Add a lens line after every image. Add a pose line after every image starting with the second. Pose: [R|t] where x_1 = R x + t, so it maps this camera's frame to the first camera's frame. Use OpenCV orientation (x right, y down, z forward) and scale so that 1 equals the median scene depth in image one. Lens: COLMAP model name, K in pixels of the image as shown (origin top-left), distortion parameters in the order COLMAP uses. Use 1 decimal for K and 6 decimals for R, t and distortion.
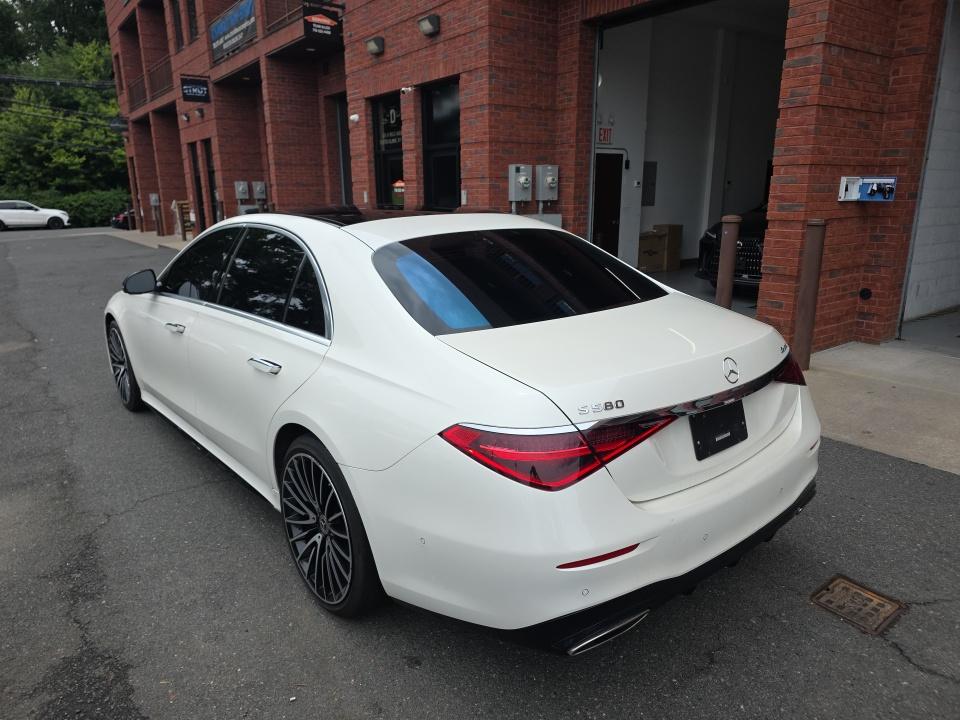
lens RADIAL K [[651.3, 0, 490.4], [0, 651.3, 363.7], [0, 0, 1]] dist [0.039654, -0.033564]
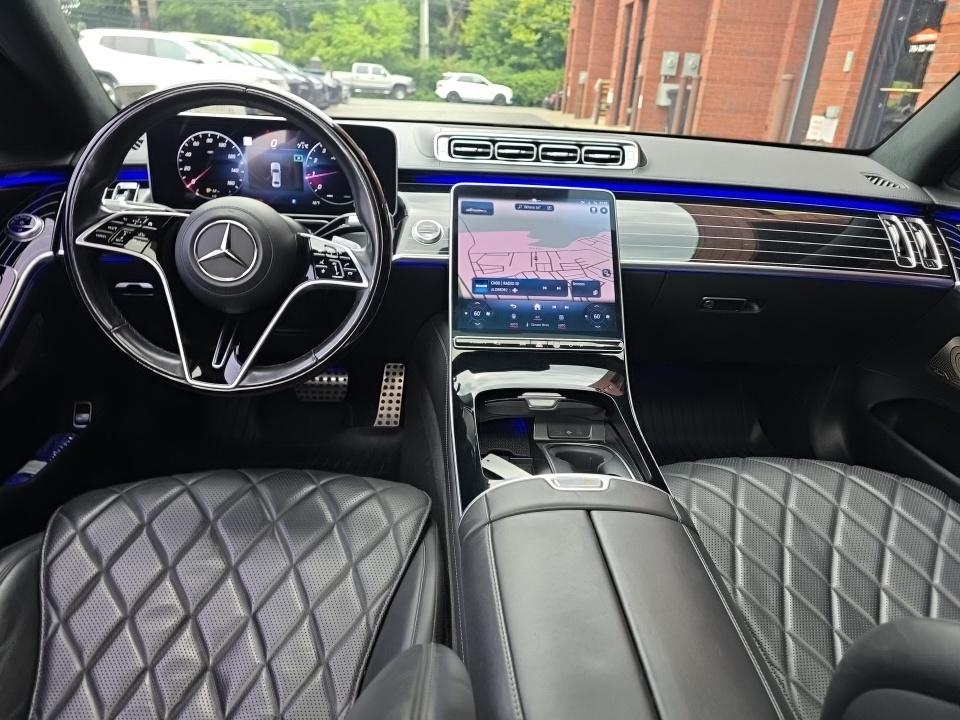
lens RADIAL K [[651.3, 0, 489.3], [0, 651.3, 363.5], [0, 0, 1]] dist [0.039654, -0.033564]
pose [[0.811015, 0.283567, -0.511708, -0.040084], [-0.210780, 0.957565, 0.196573, -0.023260], [0.545735, -0.051566, 0.836370, 0.172511]]
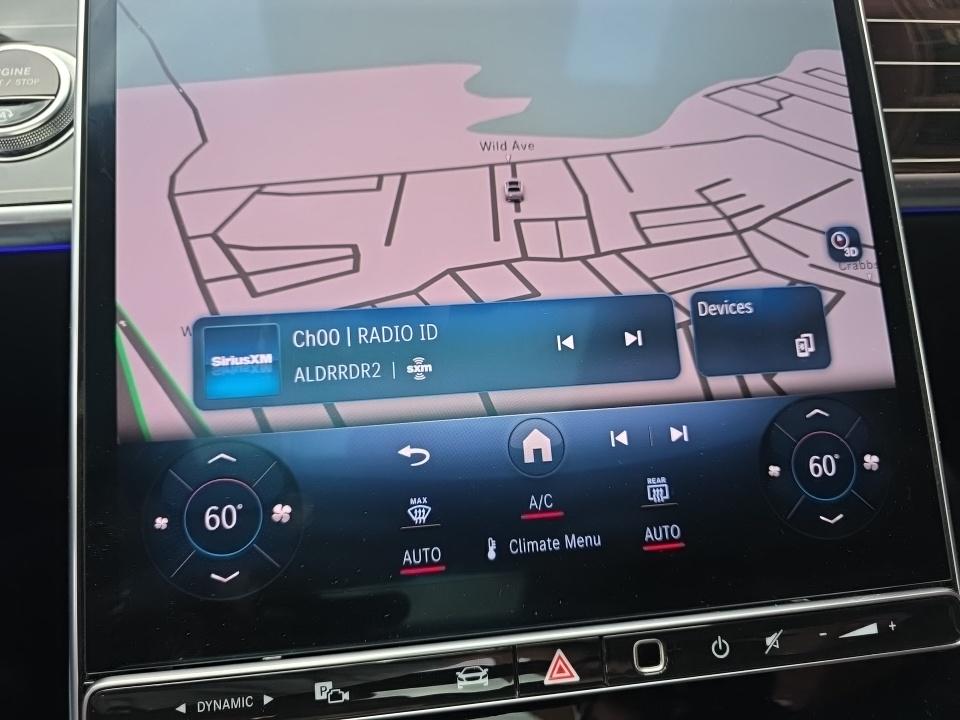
lens RADIAL K [[651.3, 0, 481.3], [0, 651.3, 358.8], [0, 0, 1]] dist [0.039654, -0.033564]
pose [[0.840713, 0.294960, -0.454093, -0.323632], [-0.158319, 0.935866, 0.314785, -0.014648], [0.517819, -0.192752, 0.833493, 0.666686]]
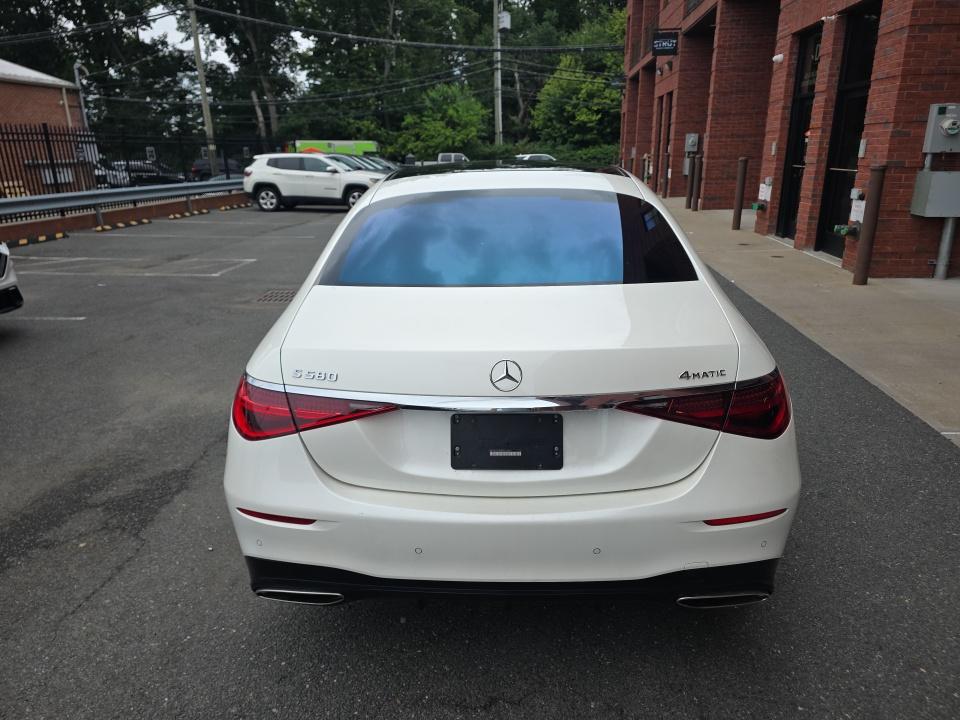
lens RADIAL K [[651.3, 0, 480.0], [0, 651.3, 361.6], [0, 0, 1]] dist [0.039654, -0.033564]
pose [[0.736749, 0.205447, -0.644199, 0.085034], [-0.163251, 0.978585, 0.125384, -0.010083], [0.656163, 0.012790, 0.754511, 0.036753]]
